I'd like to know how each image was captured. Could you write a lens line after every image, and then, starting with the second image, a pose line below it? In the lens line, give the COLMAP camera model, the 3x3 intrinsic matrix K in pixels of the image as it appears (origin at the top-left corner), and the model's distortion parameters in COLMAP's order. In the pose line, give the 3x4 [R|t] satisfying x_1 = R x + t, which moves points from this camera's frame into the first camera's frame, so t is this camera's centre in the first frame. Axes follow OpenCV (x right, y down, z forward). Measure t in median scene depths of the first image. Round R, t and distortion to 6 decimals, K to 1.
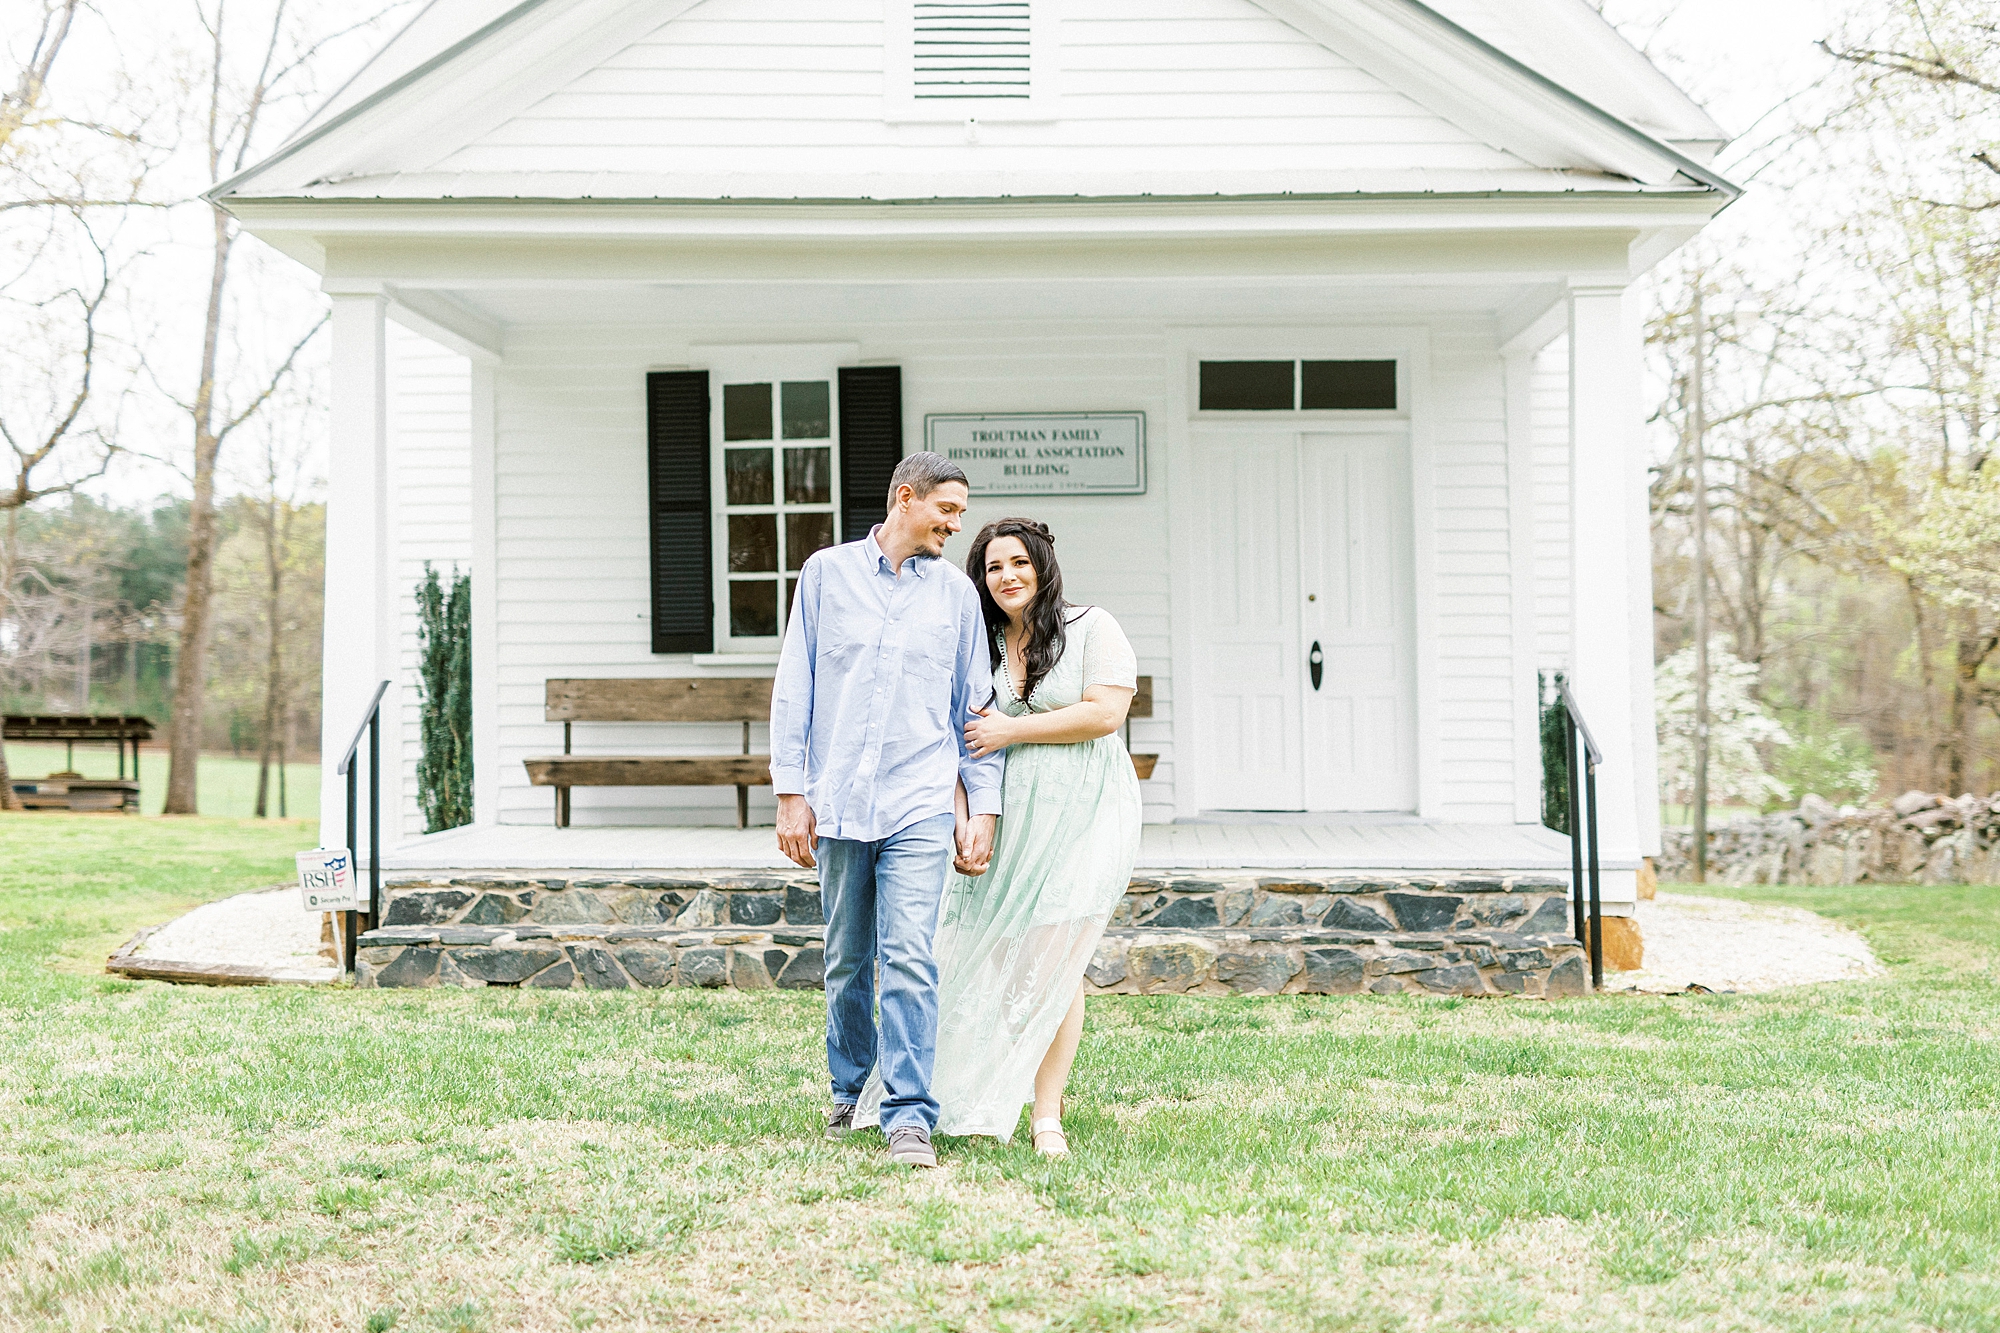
lens RADIAL K [[2903.3, 0, 1000.0], [0, 2903.3, 666.5], [0, 0, 1]] dist [0.001979, -0.079429]
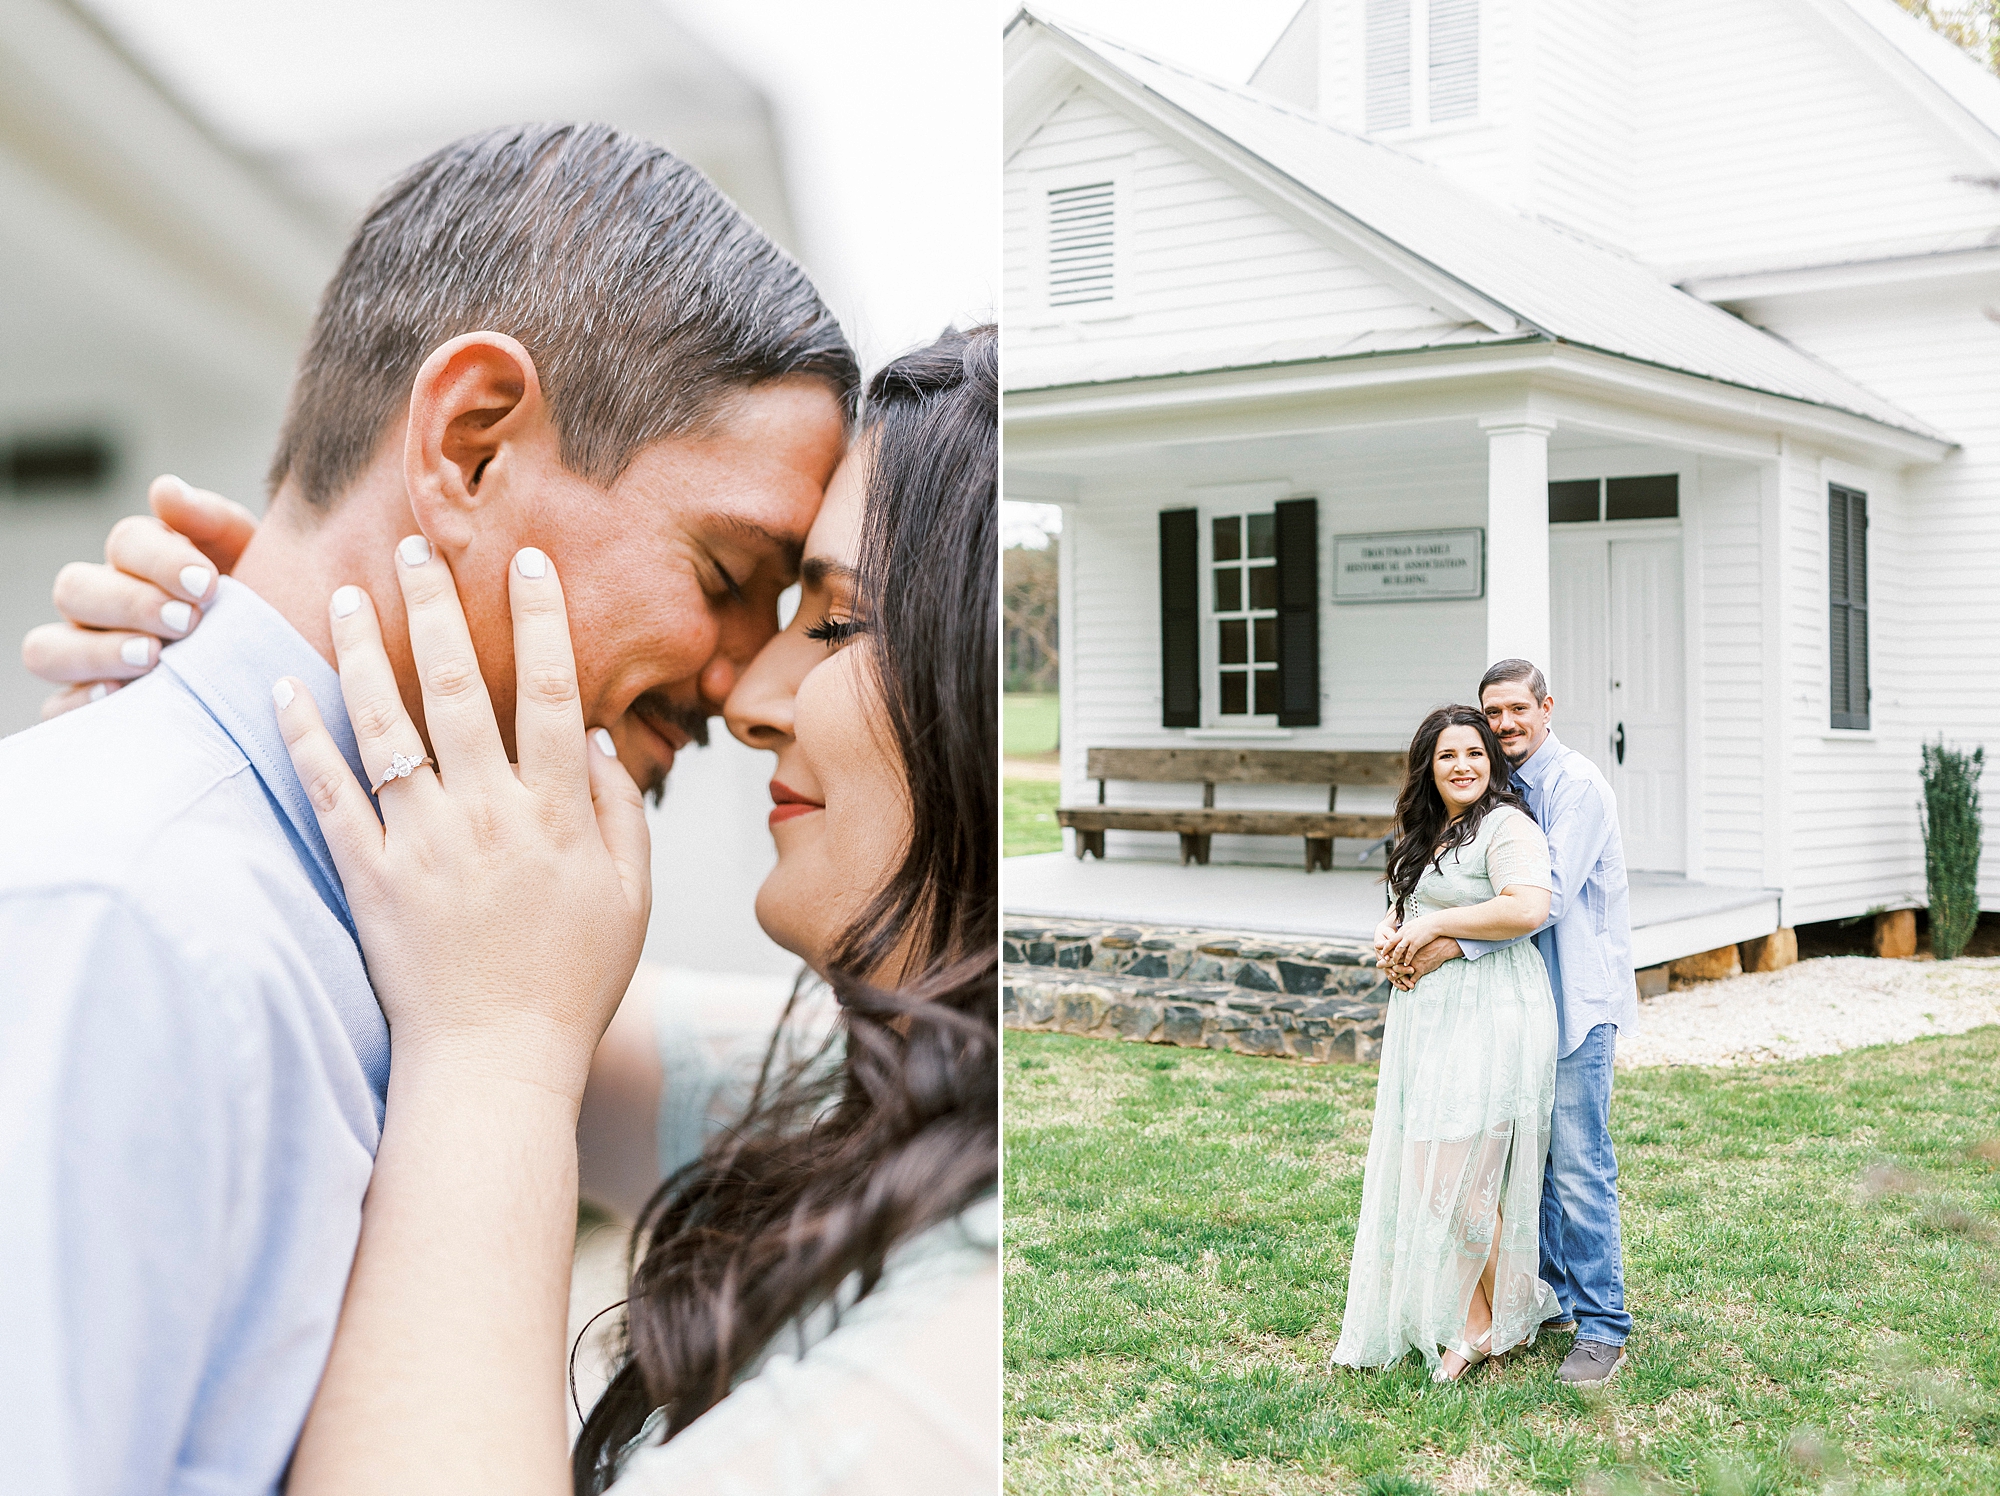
lens RADIAL K [[2281.7, 0, 1461.2], [0, 2281.7, 754.6], [0, 0, 1]] dist [0.008902, 0.000644]
pose [[0.854251, 0.015033, -0.519643, 0.666927], [0.006976, 0.999160, 0.040374, -0.041649], [0.519814, -0.038115, 0.853429, 0.246766]]
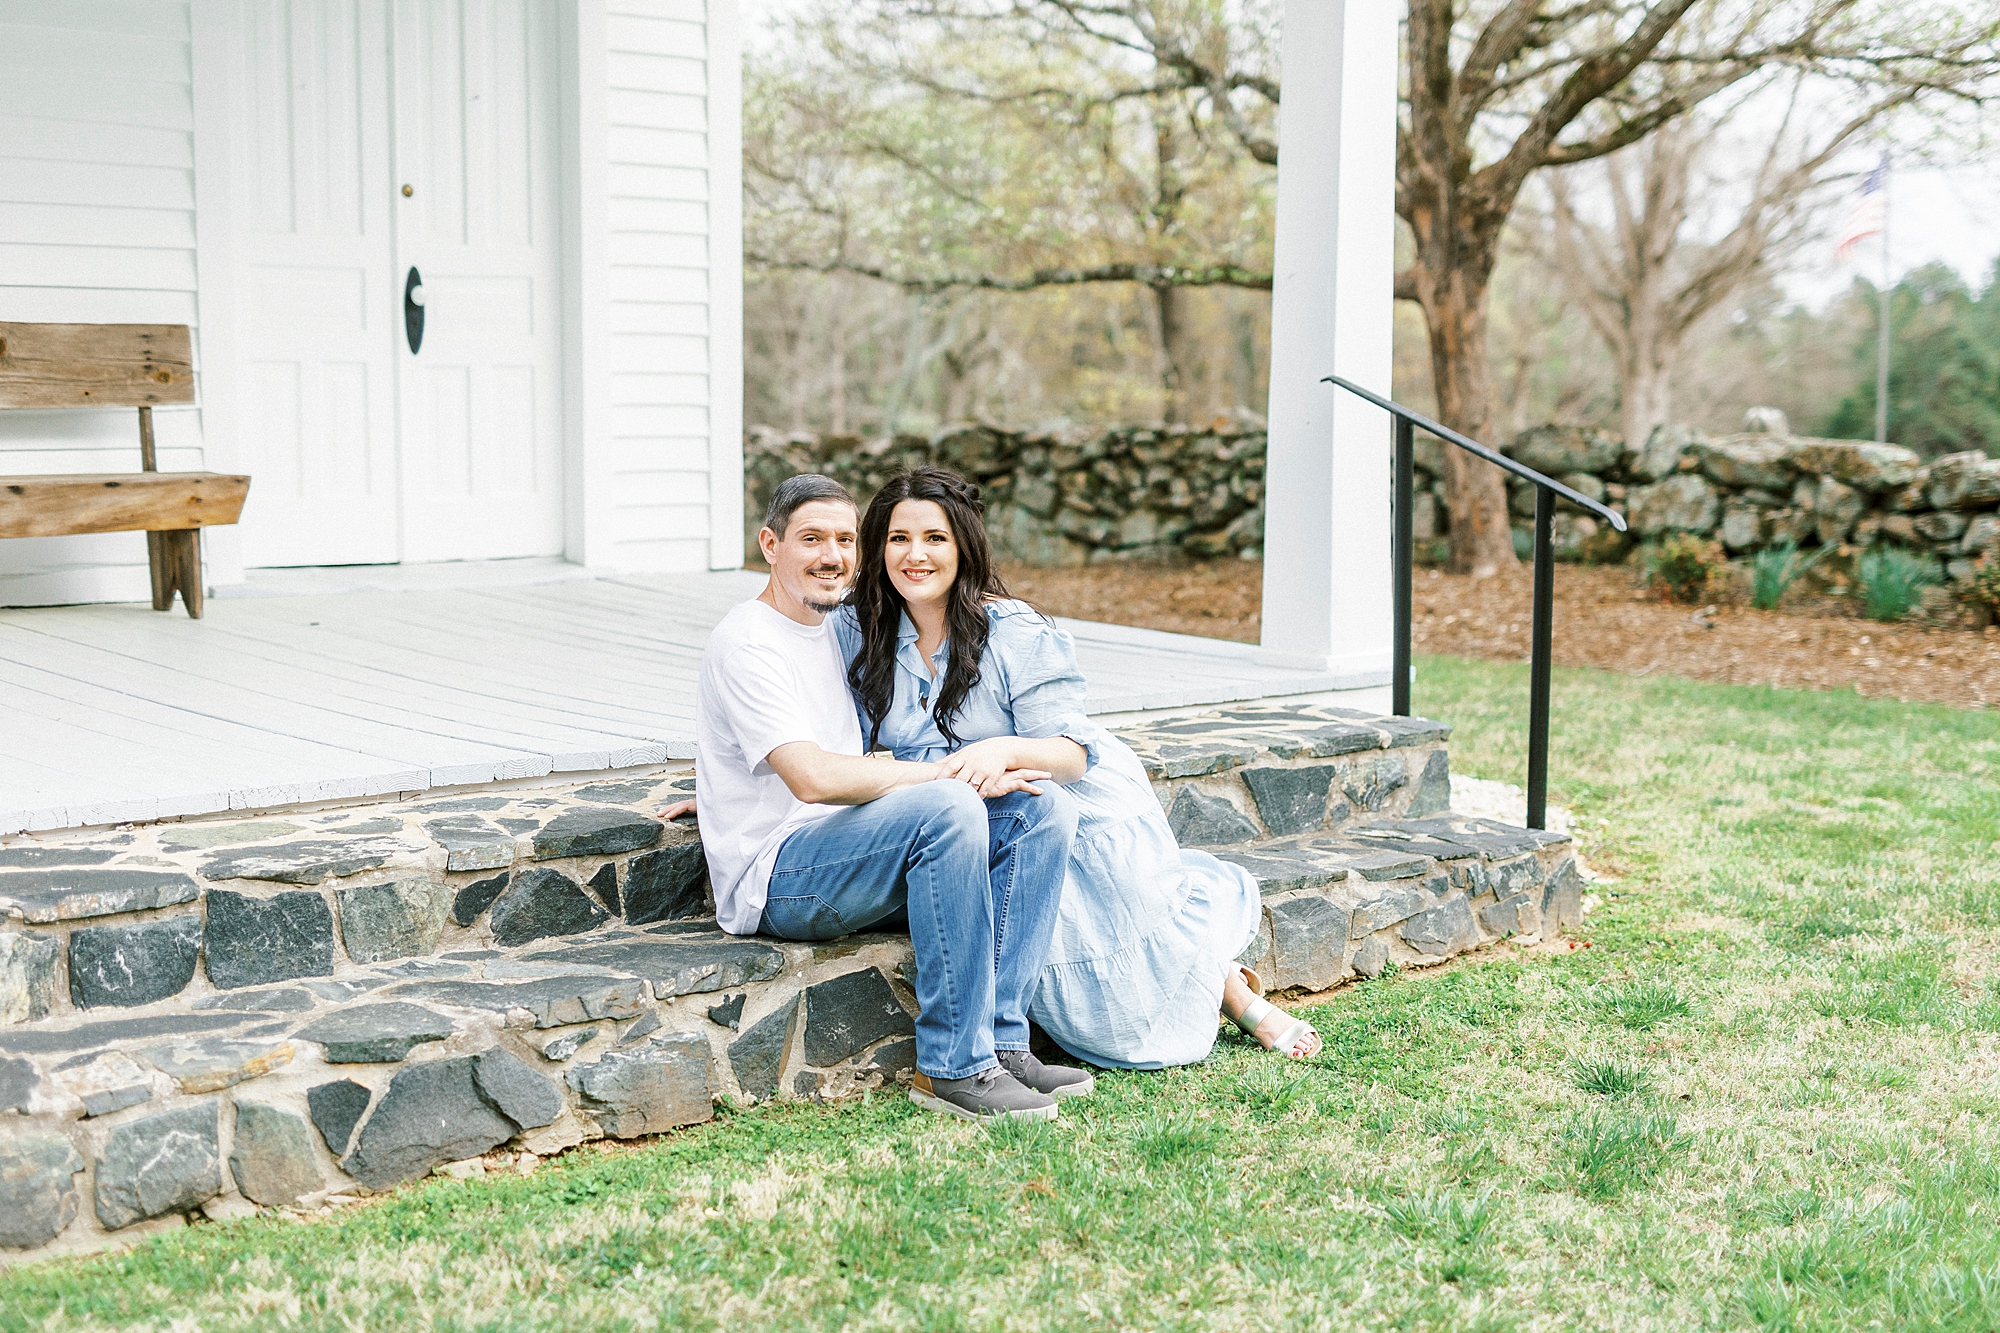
lens RADIAL K [[2830.8, 0, 1050.1], [0, 2830.8, 661.3], [0, 0, 1]] dist [0.000134, 0.020203]
pose [[0.701622, -0.067821, 0.709314, -0.261419], [-0.031321, 0.991562, 0.125789, -0.007201], [-0.711860, -0.110473, 0.693578, 0.651919]]
